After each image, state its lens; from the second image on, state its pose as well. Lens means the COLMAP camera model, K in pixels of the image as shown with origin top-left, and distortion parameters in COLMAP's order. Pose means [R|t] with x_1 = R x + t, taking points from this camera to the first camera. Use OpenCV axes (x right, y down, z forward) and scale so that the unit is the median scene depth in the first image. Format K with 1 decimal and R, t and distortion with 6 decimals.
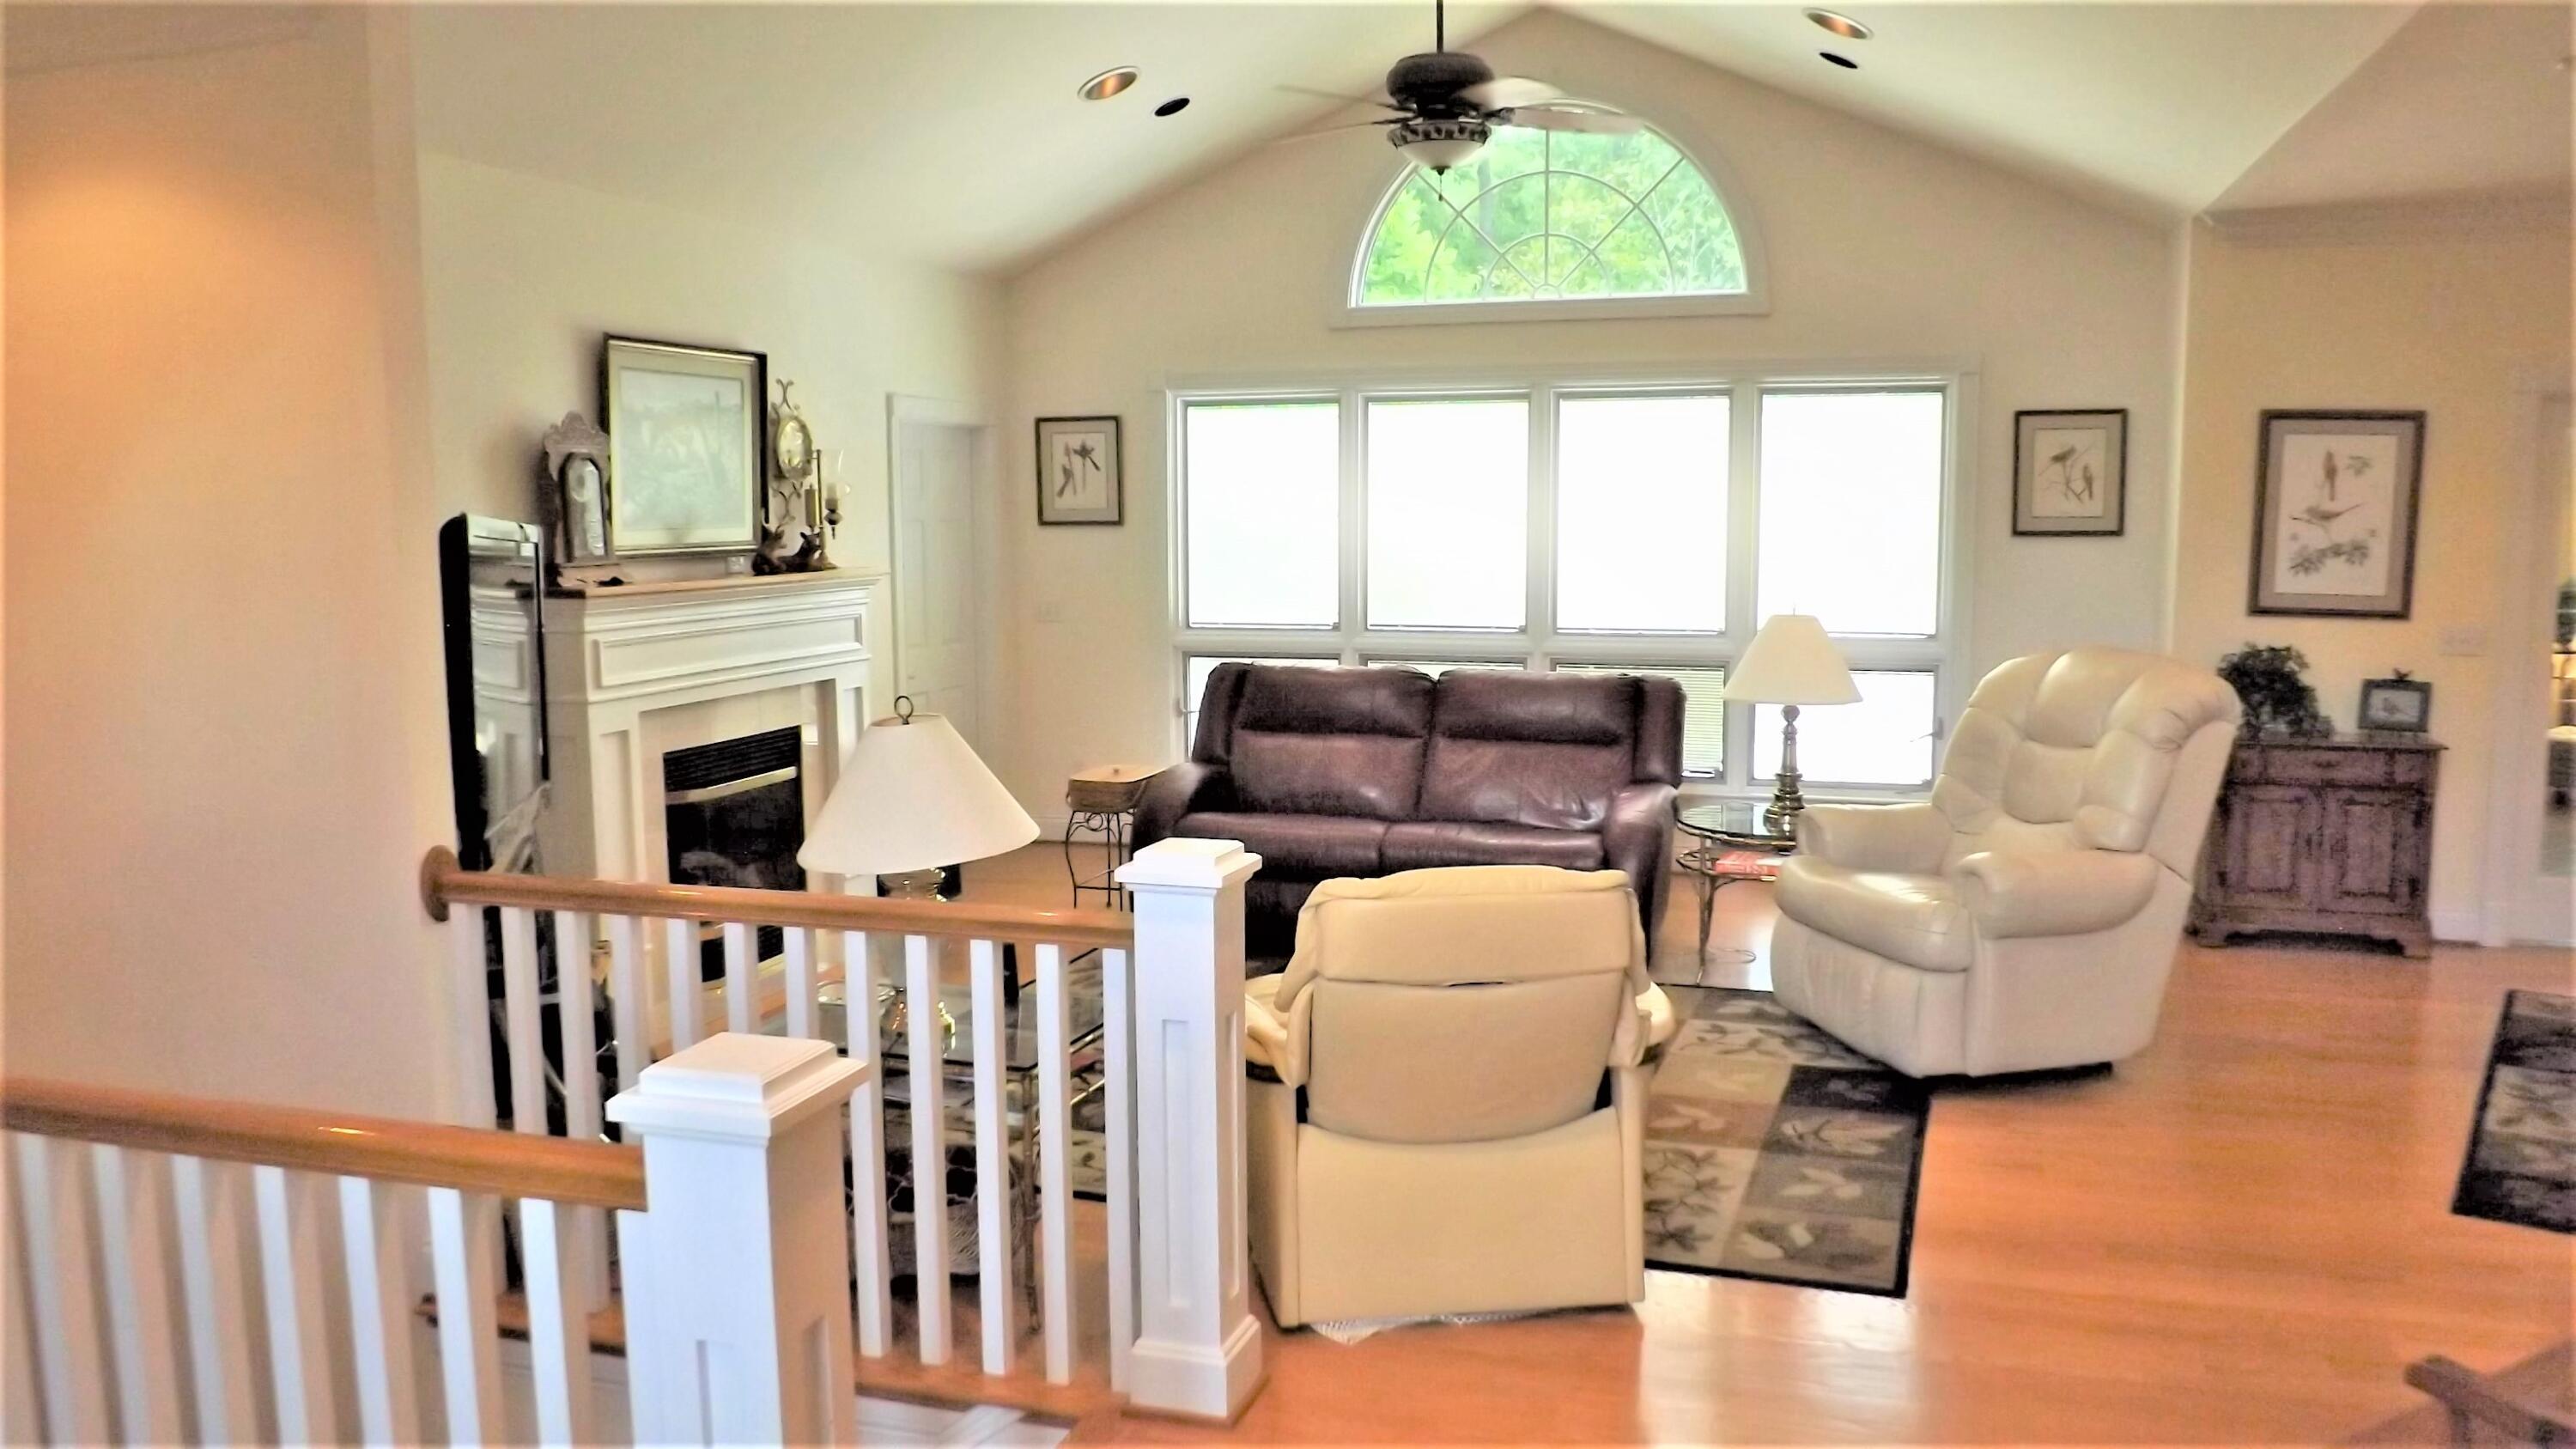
lens RADIAL K [[1882.5, 0, 1288.0], [0, 1882.5, 724.5], [0, 0, 1]] dist [-0.059269, -0.001698]
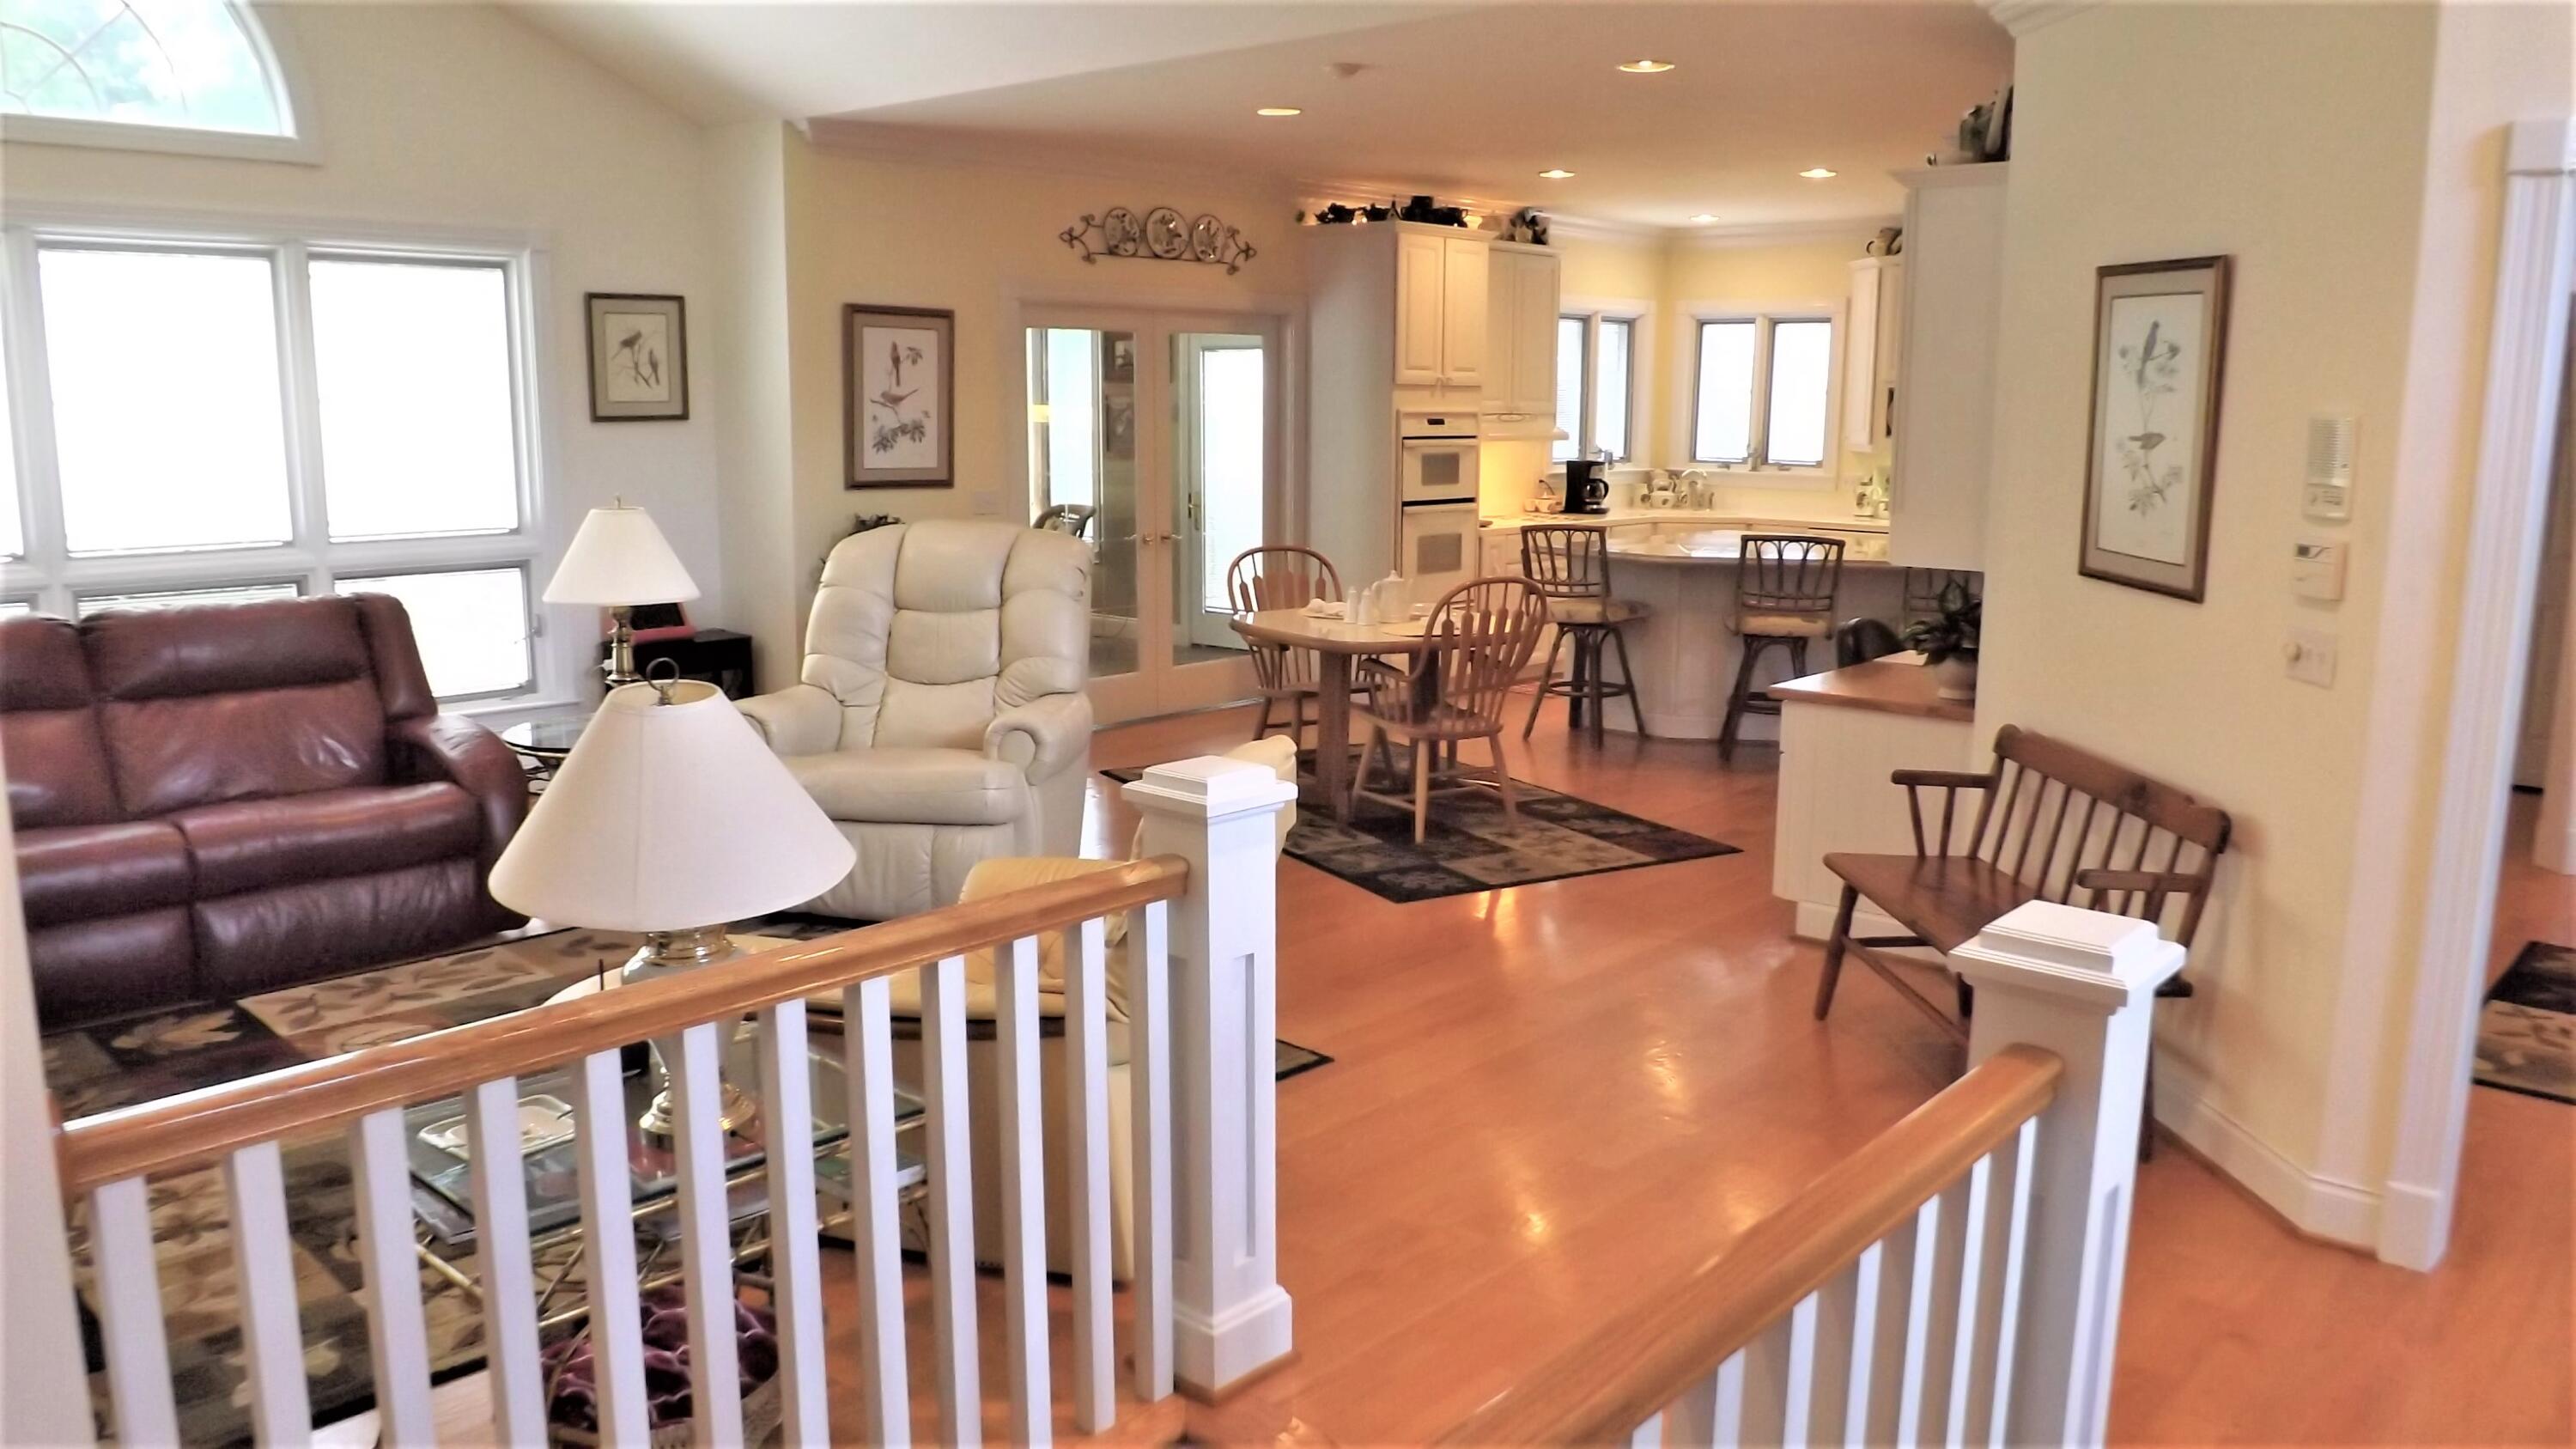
lens RADIAL K [[1882.5, 0, 1288.0], [0, 1882.5, 724.5], [0, 0, 1]] dist [-0.059269, -0.001698]
pose [[0.412857, -0.146154, 0.898993, -0.371509], [0.096082, 0.988522, 0.116584, -0.023086], [-0.905714, 0.038245, 0.422161, 0.264813]]
